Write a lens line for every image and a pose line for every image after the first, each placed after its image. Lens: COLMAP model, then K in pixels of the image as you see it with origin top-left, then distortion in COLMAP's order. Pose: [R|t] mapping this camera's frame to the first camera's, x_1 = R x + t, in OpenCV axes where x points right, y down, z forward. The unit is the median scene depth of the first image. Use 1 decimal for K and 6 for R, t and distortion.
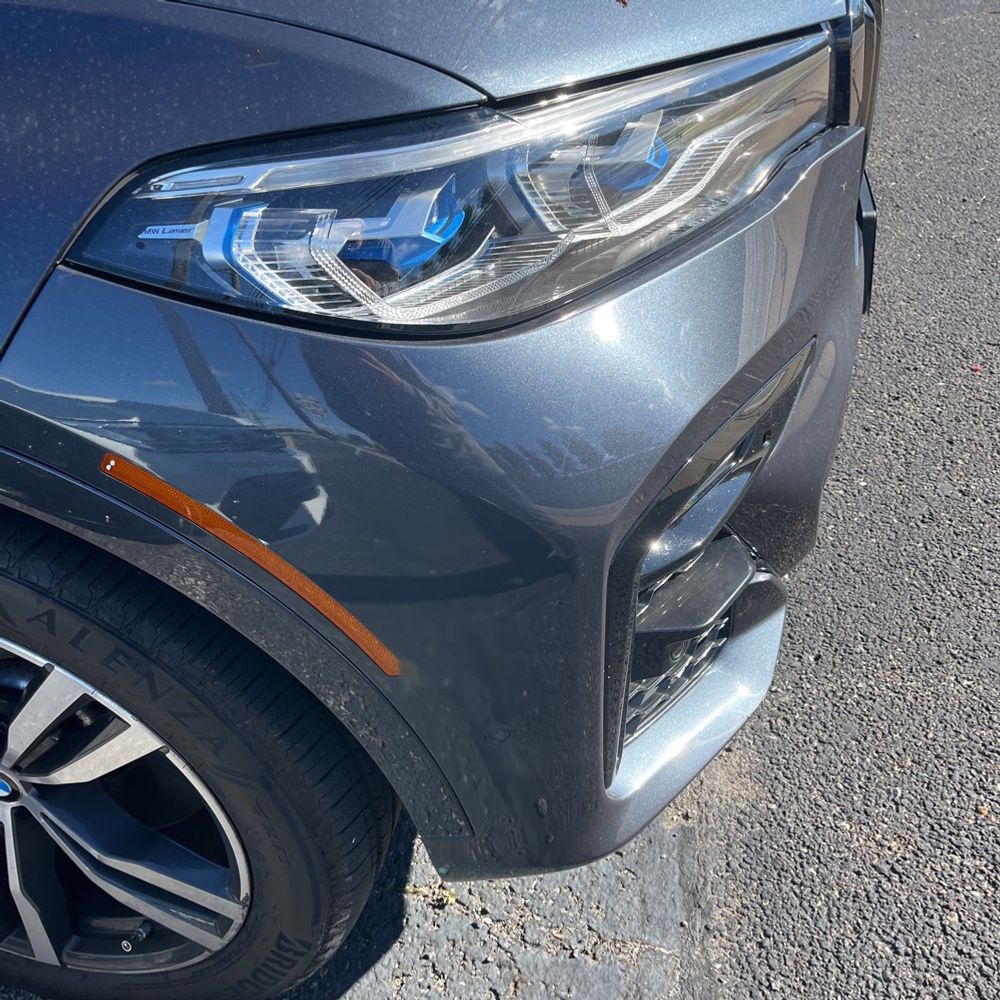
lens RADIAL K [[1033.5, 0, 502.0], [0, 1033.5, 496.3], [0, 0, 1]] dist [0.026249, 0.000000]
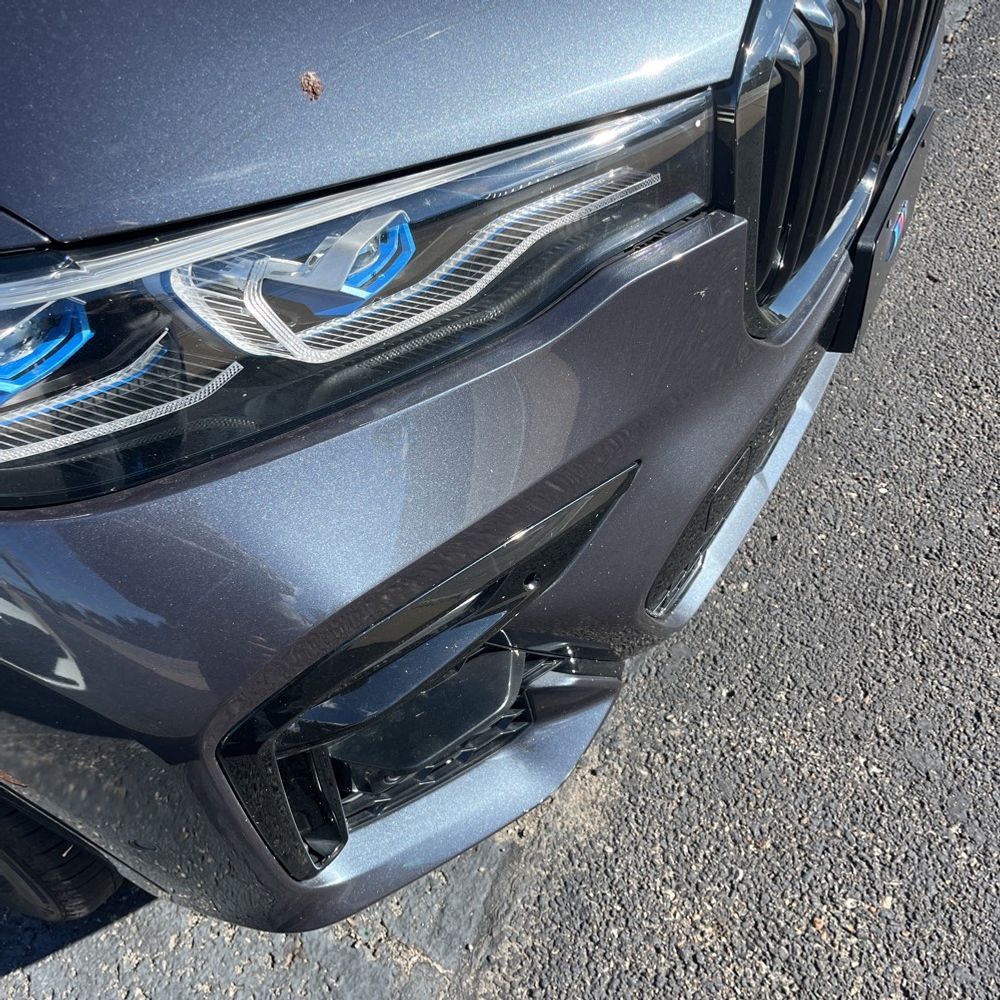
lens RADIAL K [[1033.5, 0, 500.3], [0, 1033.5, 500.8], [0, 0, 1]] dist [0.026249, 0.000000]
pose [[0.962955, 0.219208, -0.157053, 0.239010], [-0.176081, 0.952239, 0.249474, -0.223145], [0.204239, -0.212578, 0.955561, 0.132006]]
